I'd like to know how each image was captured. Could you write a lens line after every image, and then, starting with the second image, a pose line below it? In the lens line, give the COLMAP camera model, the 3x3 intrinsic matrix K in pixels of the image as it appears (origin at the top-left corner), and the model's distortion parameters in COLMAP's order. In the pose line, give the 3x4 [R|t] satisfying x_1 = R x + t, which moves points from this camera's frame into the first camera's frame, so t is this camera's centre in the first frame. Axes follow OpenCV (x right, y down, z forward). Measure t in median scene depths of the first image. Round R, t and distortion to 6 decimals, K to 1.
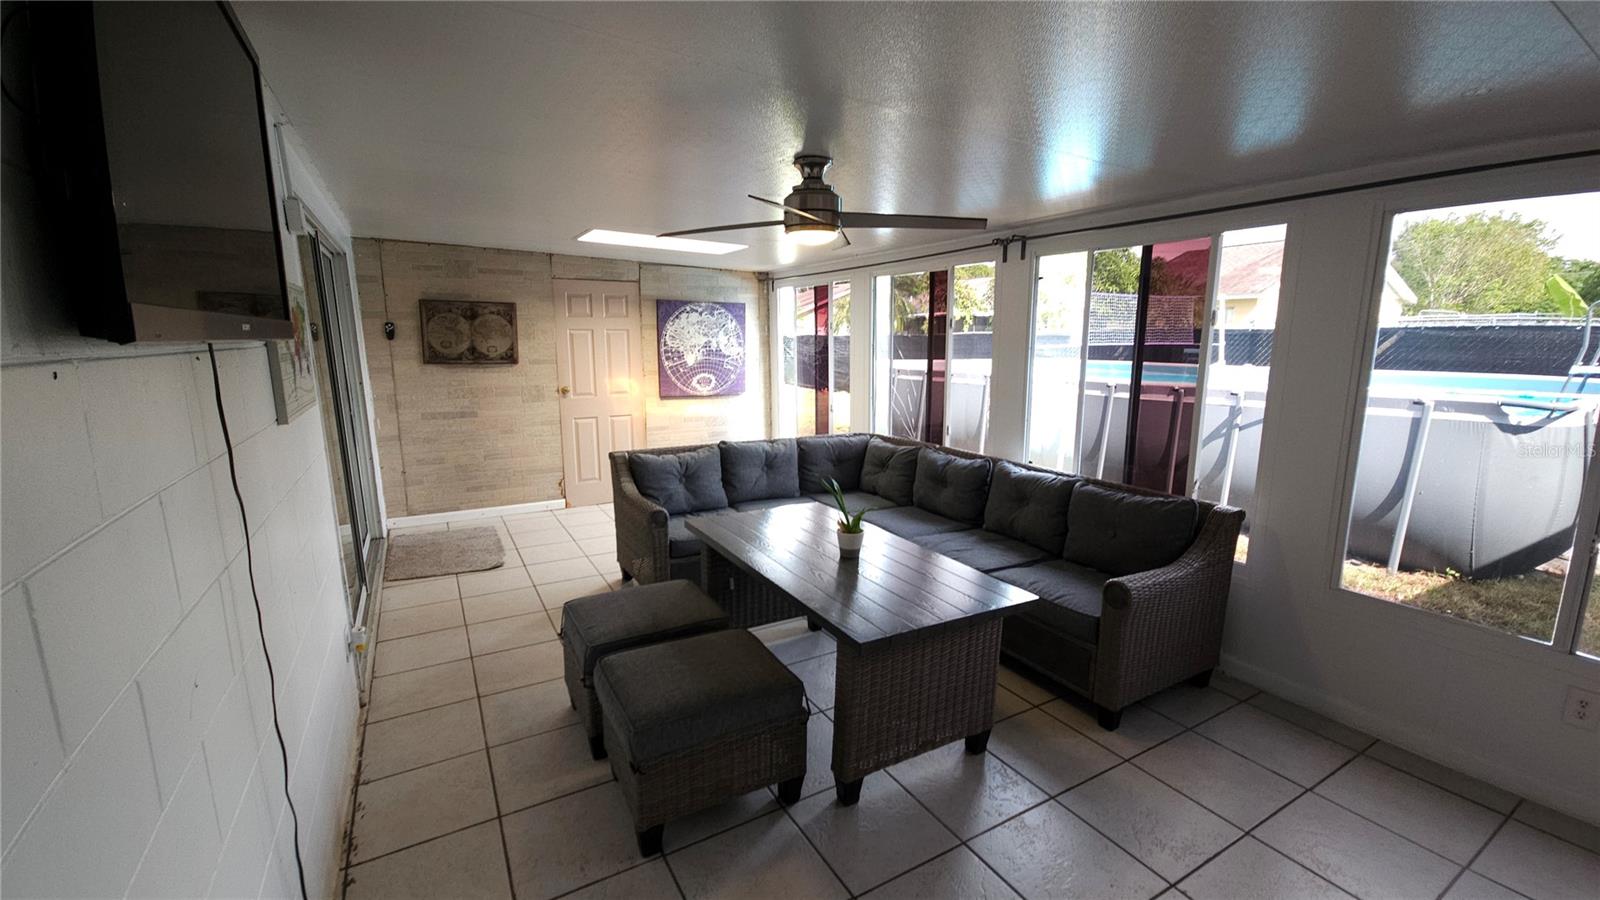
lens RADIAL K [[654.8, 0, 795.2], [0, 654.8, 449.3], [0, 0, 1]] dist [0.003140, -0.002478]
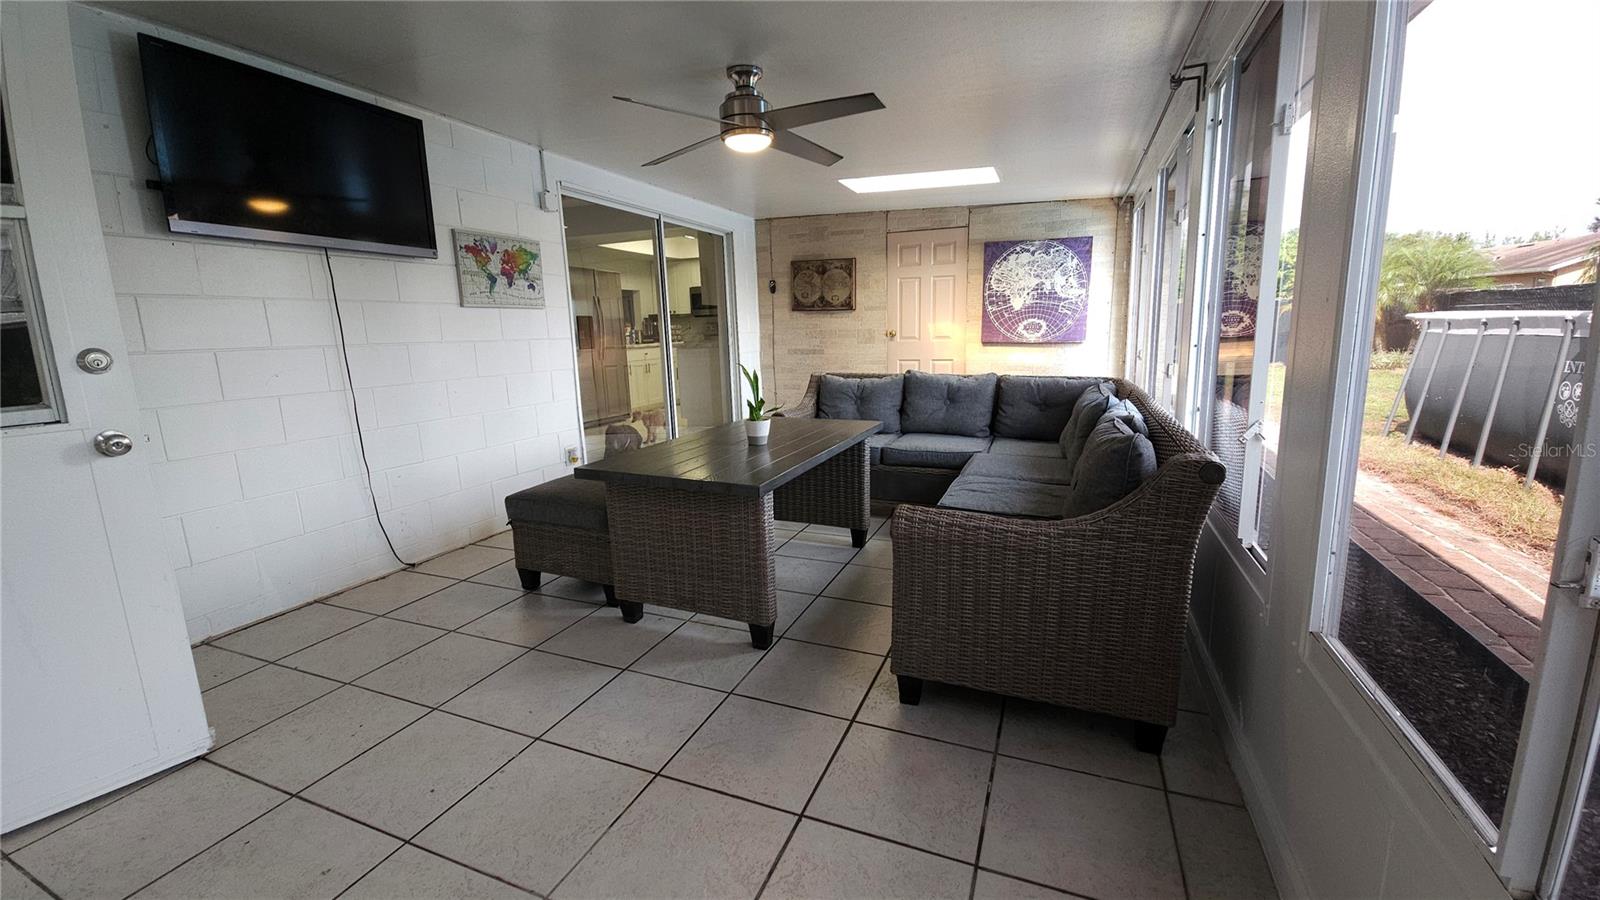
lens RADIAL K [[654.8, 0, 794.4], [0, 654.8, 453.1], [0, 0, 1]] dist [0.003140, -0.002478]
pose [[0.606769, 0.133218, -0.783635, 0.435985], [-0.114071, 0.990245, 0.080016, 0.039539], [0.786650, 0.040839, 0.616047, 0.182567]]
